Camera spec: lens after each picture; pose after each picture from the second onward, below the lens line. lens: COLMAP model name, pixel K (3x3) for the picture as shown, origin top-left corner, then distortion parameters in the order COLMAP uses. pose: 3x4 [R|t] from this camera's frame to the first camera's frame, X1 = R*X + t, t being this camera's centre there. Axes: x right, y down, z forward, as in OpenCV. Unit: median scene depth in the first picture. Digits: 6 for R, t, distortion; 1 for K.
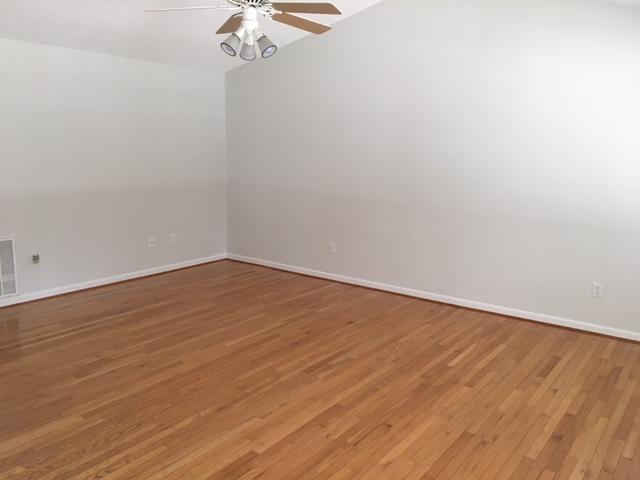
lens RADIAL K [[547.7, 0, 321.5], [0, 547.7, 234.7], [0, 0, 1]] dist [0.062727, -0.071549]
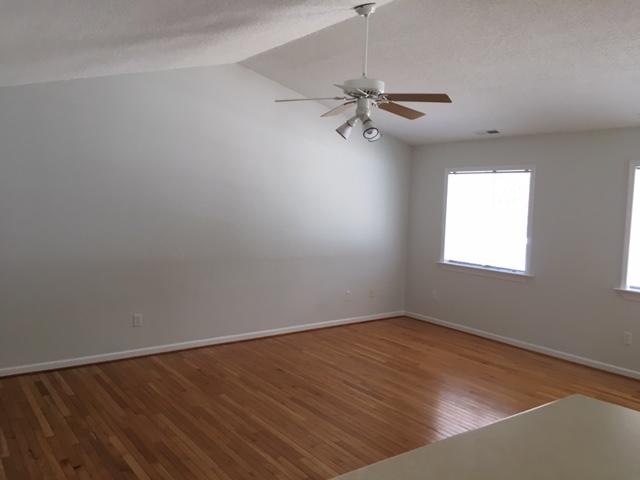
lens RADIAL K [[547.7, 0, 319.4], [0, 547.7, 243.2], [0, 0, 1]] dist [0.062727, -0.071549]
pose [[0.319729, -0.098969, 0.942326, -0.961952], [0.152693, 0.986913, 0.051843, -0.132694], [-0.935125, 0.127311, 0.330657, 0.592295]]
